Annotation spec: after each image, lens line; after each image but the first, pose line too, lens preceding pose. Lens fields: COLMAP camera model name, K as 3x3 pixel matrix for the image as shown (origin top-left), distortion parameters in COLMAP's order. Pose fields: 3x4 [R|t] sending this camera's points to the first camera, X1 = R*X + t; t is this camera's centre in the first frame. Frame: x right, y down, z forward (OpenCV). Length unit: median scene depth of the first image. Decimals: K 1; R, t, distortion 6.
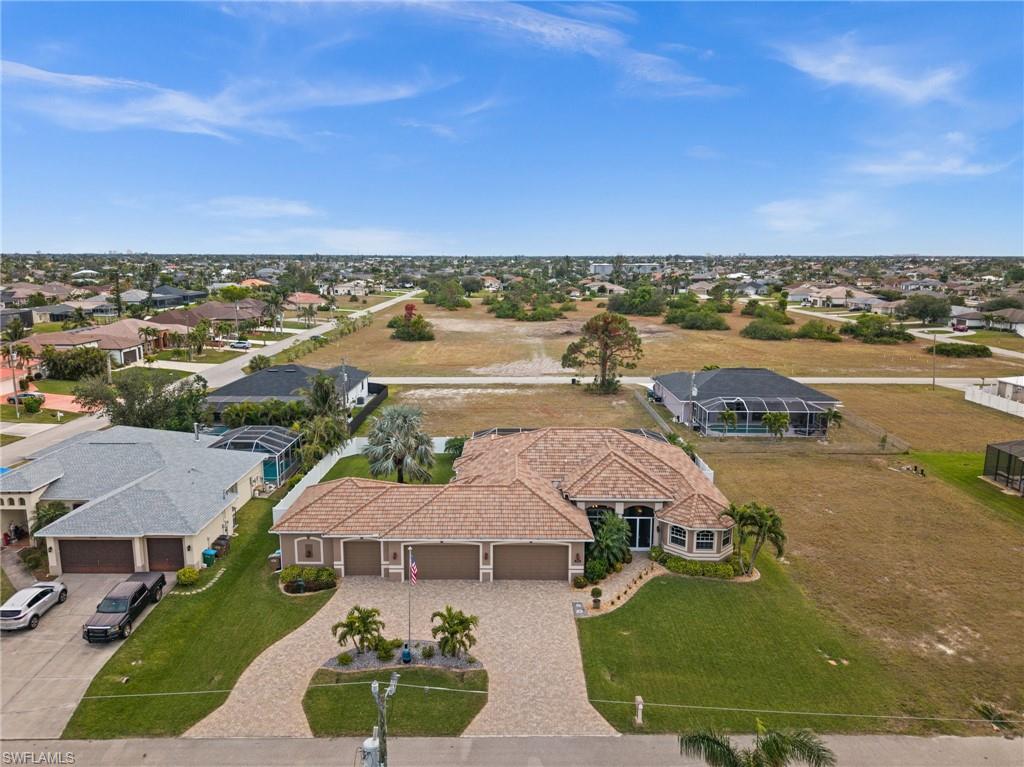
lens RADIAL K [[692.1, 0, 512.0], [0, 692.1, 383.5], [0, 0, 1]] dist [0.036442, -0.025052]
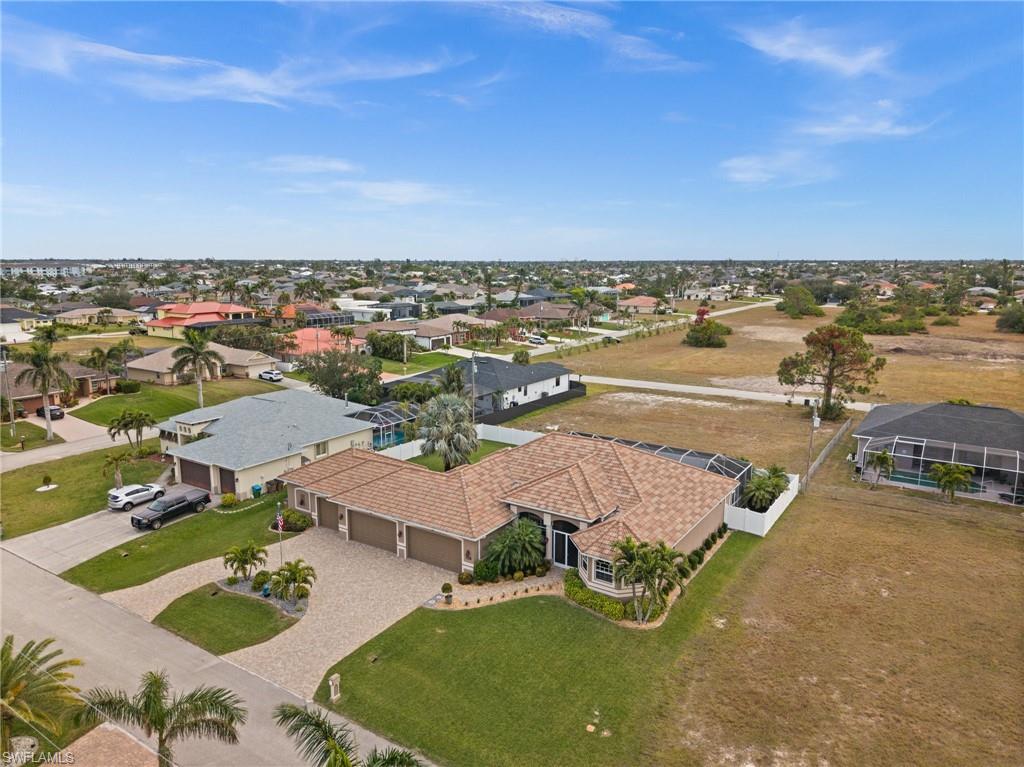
lens RADIAL K [[692.1, 0, 512.0], [0, 692.1, 383.5], [0, 0, 1]] dist [0.036442, -0.025052]
pose [[0.832677, 0.094907, -0.545565, 0.667511], [-0.098431, 0.994882, 0.022839, -0.026753], [0.544940, 0.034683, 0.837757, 0.174713]]
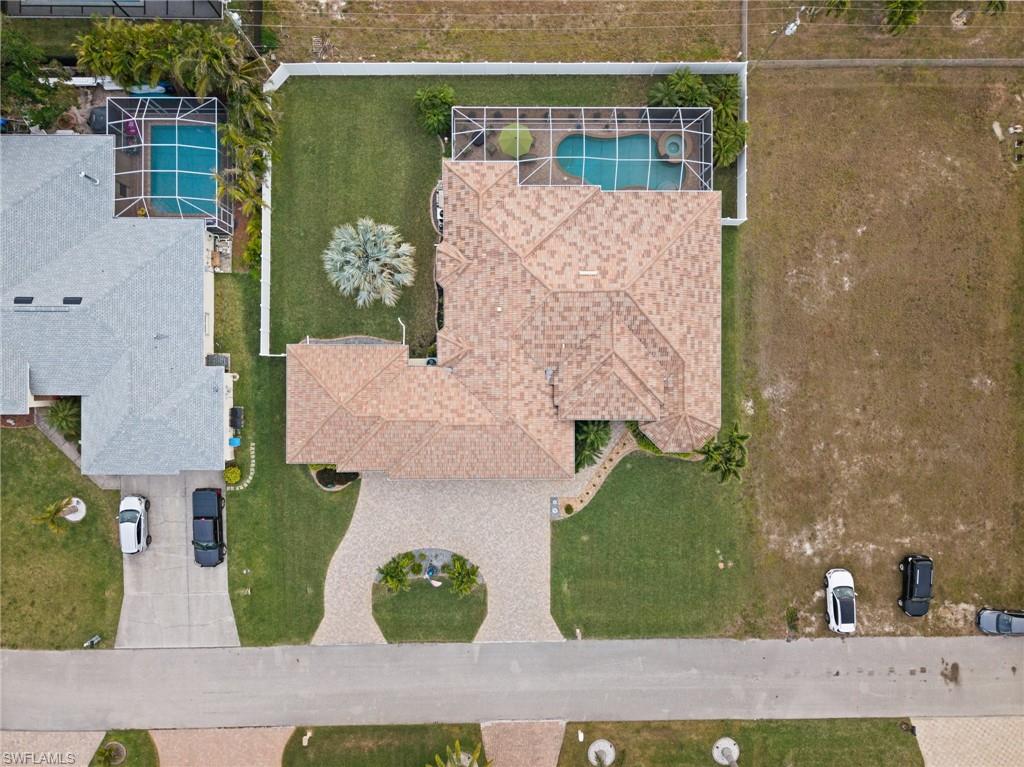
lens RADIAL K [[692.1, 0, 512.0], [0, 692.1, 383.5], [0, 0, 1]] dist [0.036442, -0.025052]
pose [[0.999865, 0.005887, 0.015310, -0.004608], [-0.016138, 0.186093, 0.982400, -0.910218], [0.002934, -0.982515, 0.186163, 0.911200]]
